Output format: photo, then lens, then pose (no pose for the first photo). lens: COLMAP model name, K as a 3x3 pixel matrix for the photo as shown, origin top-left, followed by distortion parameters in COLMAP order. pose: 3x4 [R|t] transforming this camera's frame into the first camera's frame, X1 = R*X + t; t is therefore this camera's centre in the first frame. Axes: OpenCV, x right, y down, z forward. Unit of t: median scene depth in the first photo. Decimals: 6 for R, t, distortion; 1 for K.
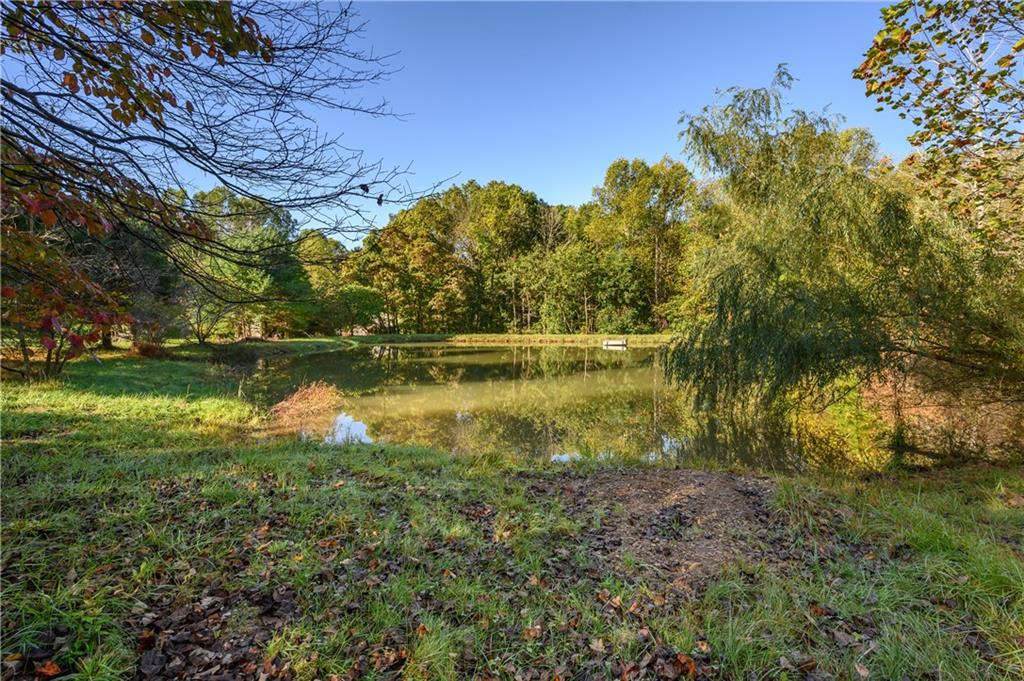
lens RADIAL K [[486.7, 0, 512.0], [0, 486.7, 340.5], [0, 0, 1]] dist [-0.001581, 0.005395]
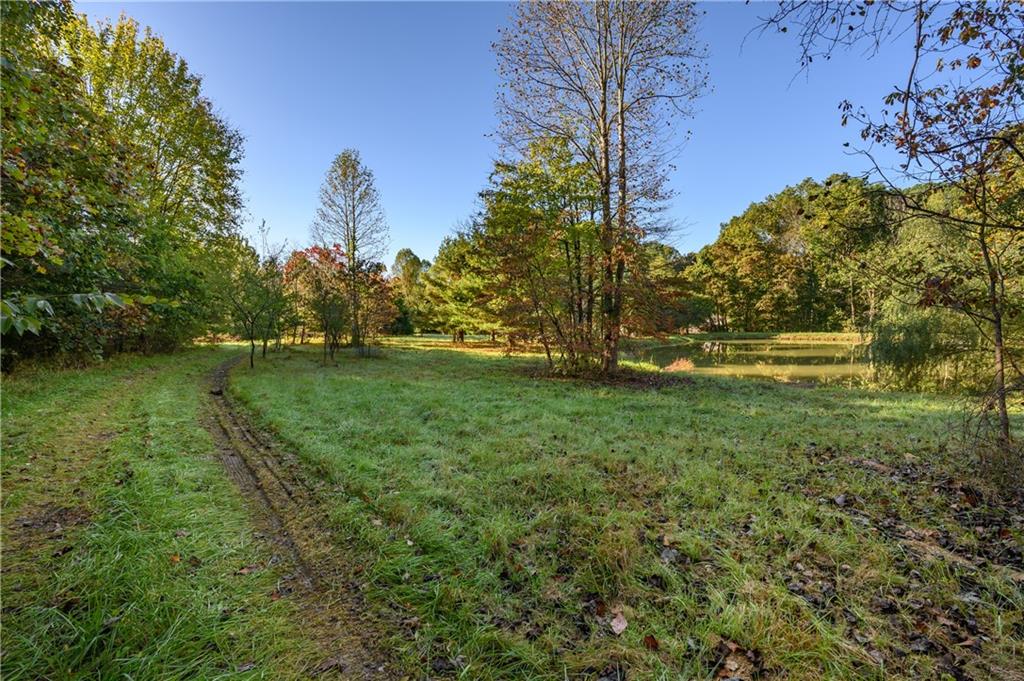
lens RADIAL K [[486.7, 0, 512.0], [0, 486.7, 340.5], [0, 0, 1]] dist [-0.001581, 0.005395]
pose [[0.795289, 0.012268, -0.606107, 0.063547], [-0.006360, 0.999909, 0.011894, -0.003786], [0.606198, -0.005605, 0.795294, -0.239507]]
